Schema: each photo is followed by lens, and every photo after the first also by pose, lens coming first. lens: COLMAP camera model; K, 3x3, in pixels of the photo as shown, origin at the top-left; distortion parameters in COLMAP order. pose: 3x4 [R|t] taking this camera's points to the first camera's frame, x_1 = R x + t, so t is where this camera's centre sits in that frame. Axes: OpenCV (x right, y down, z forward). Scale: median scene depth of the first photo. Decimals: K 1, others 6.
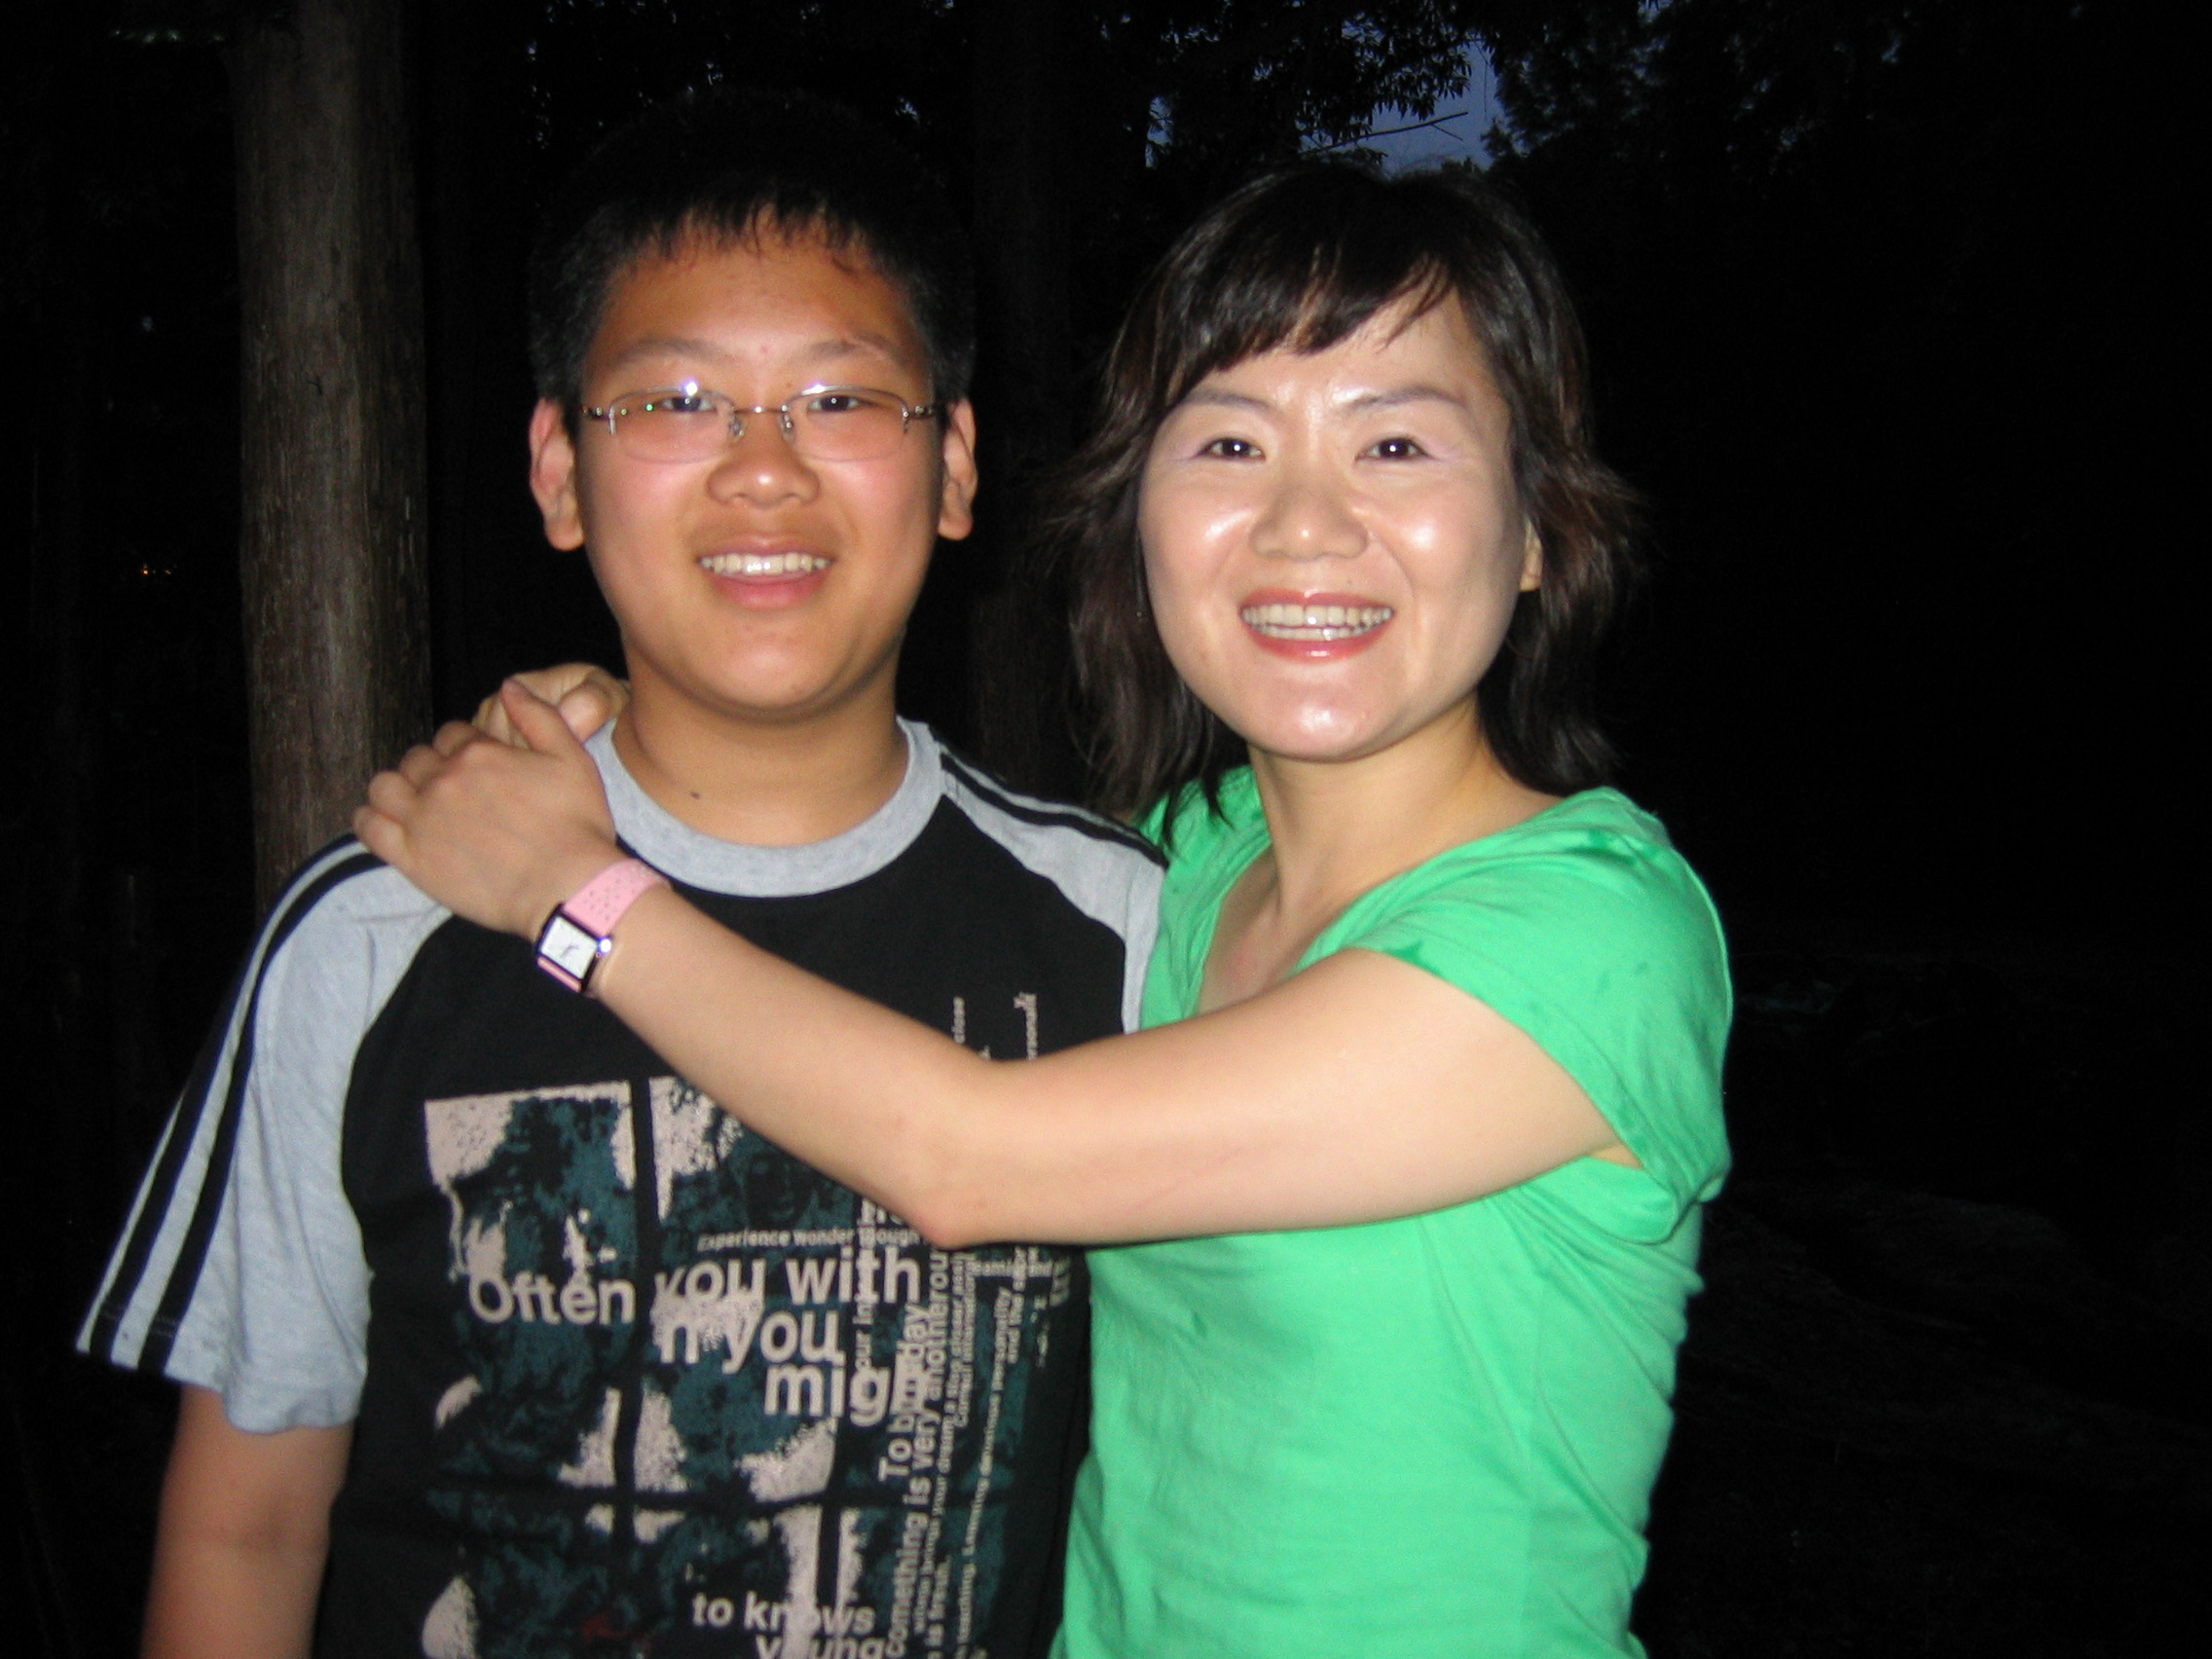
lens RADIAL K [[2465.1, 0, 1106.0], [0, 2465.1, 829.5], [0, 0, 1]] dist [-0.011097, -0.011934]
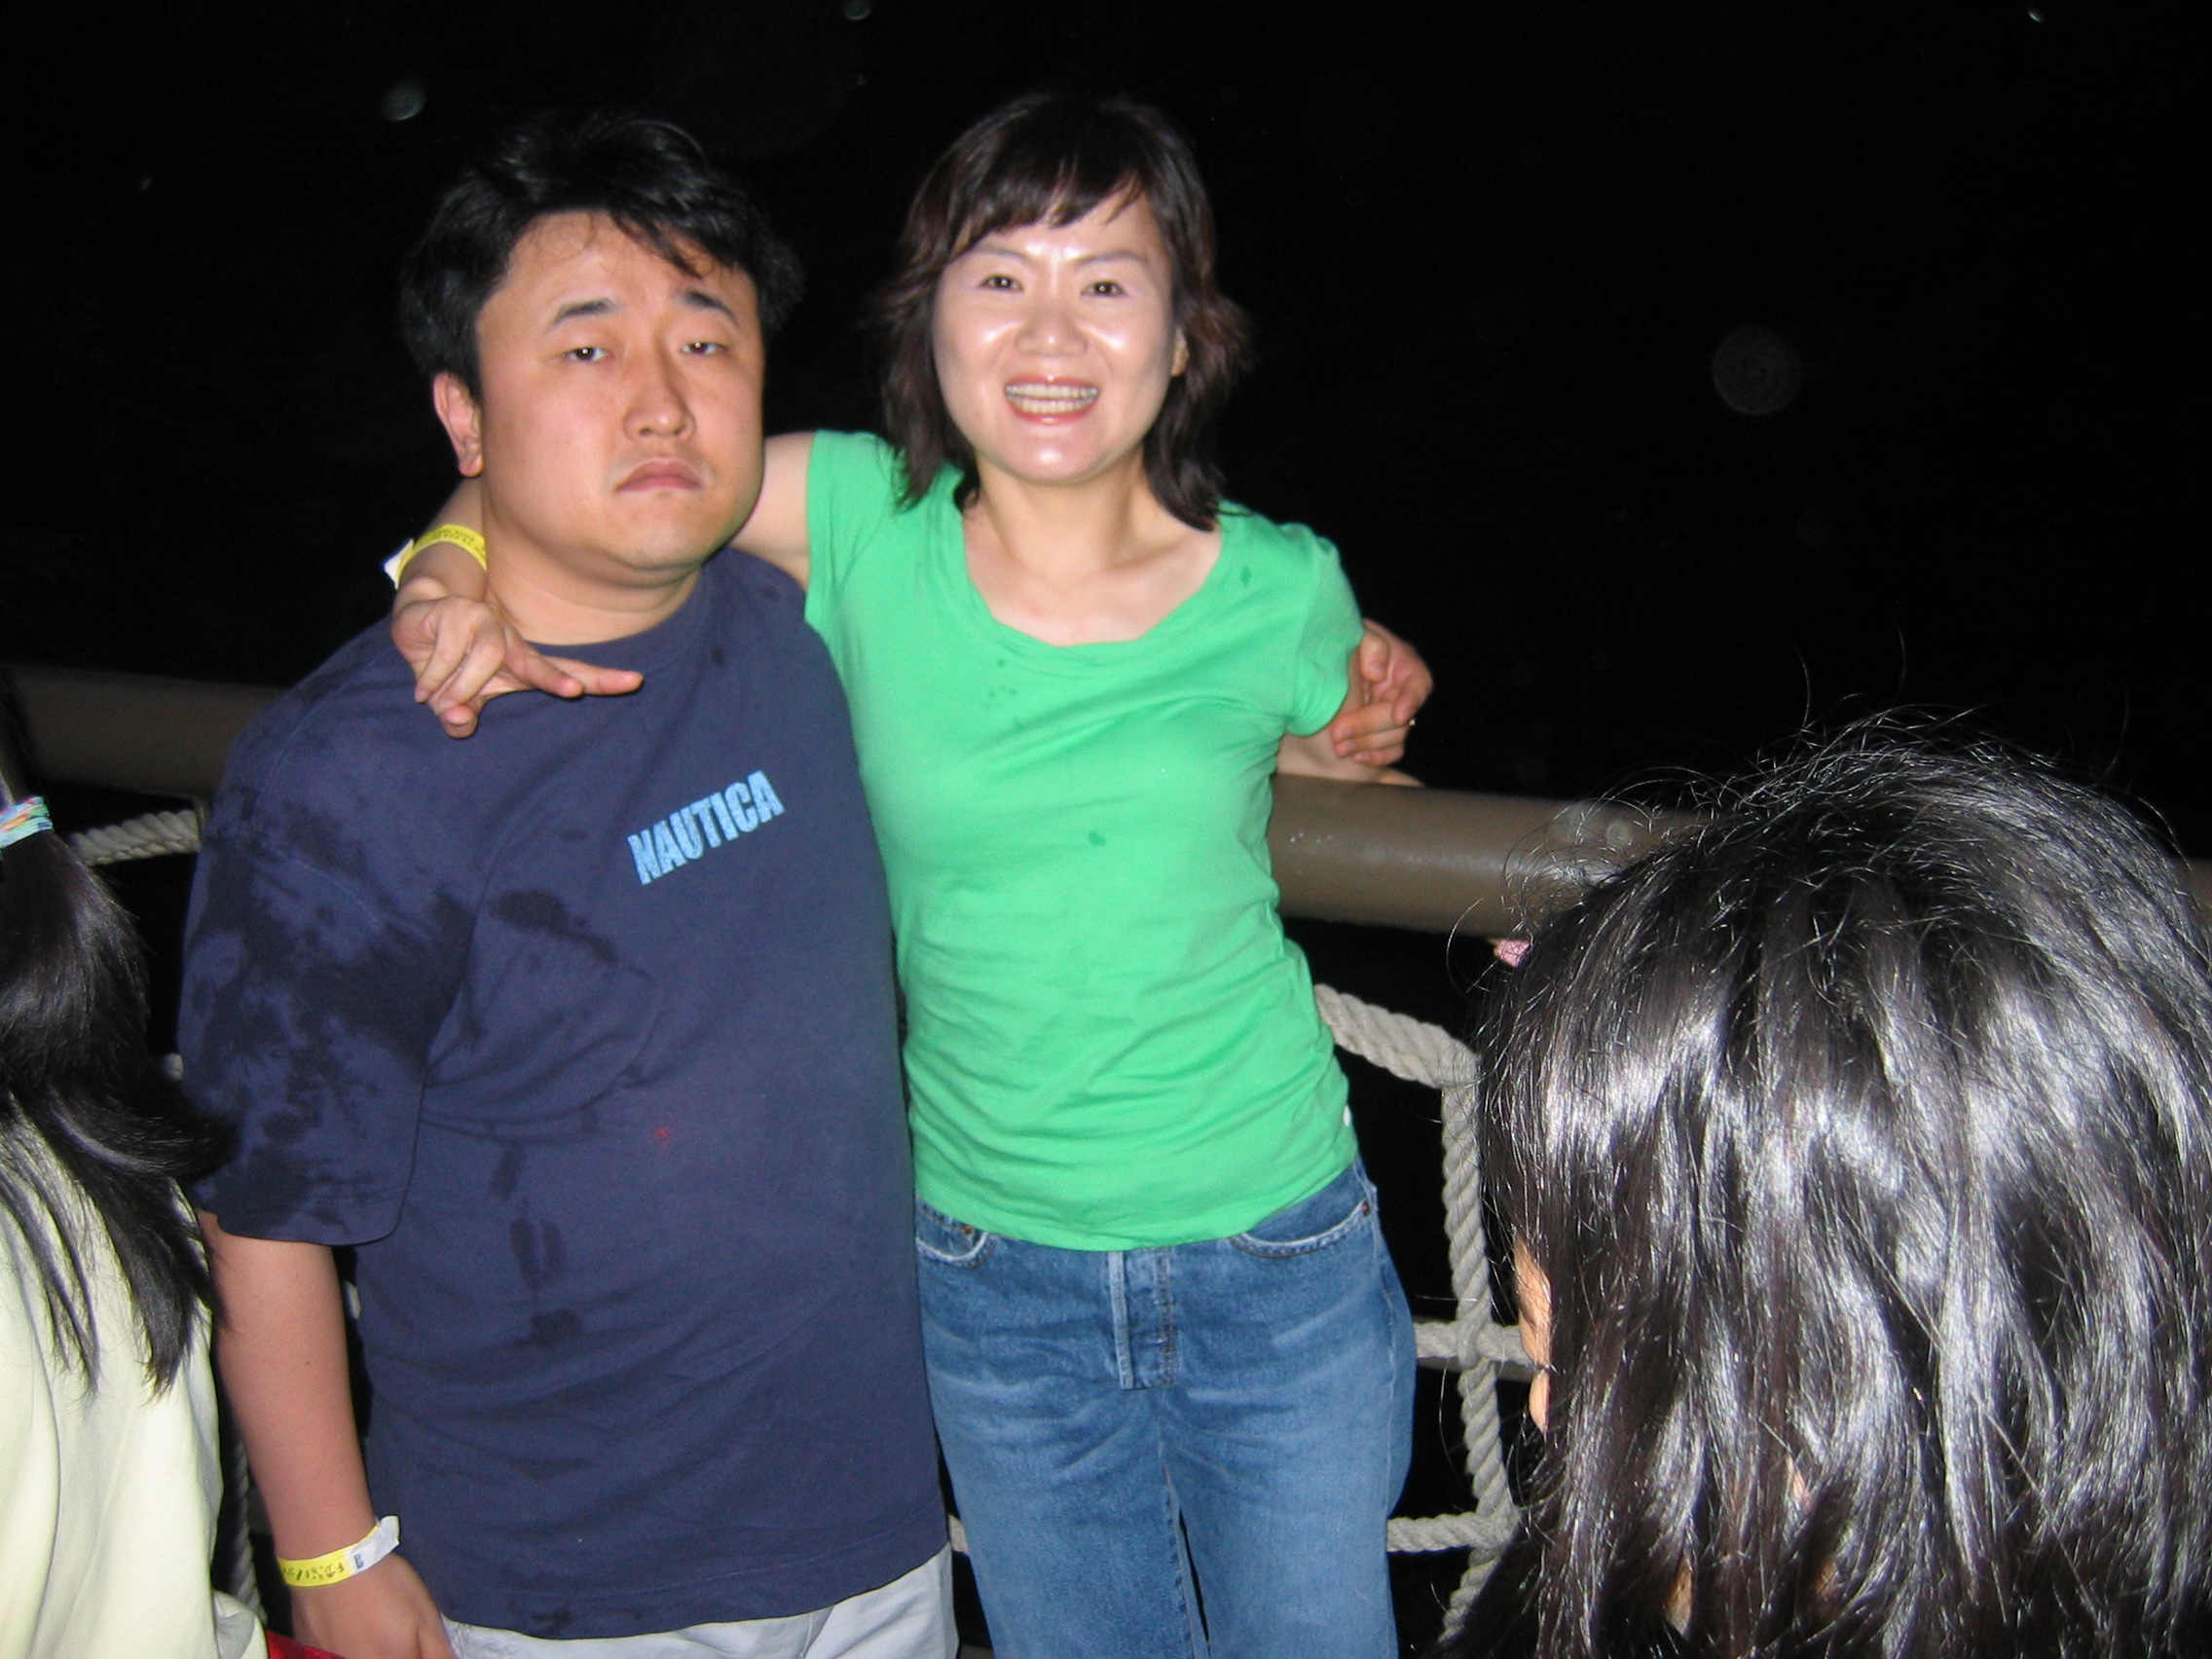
lens RADIAL K [[2465.1, 0, 1106.0], [0, 2465.1, 829.5], [0, 0, 1]] dist [-0.011097, -0.011934]
pose [[0.980146, -0.005278, 0.198205, -0.201976], [-0.019189, 0.992428, 0.121318, 0.001491], [-0.197345, -0.122713, 0.972624, -0.609165]]
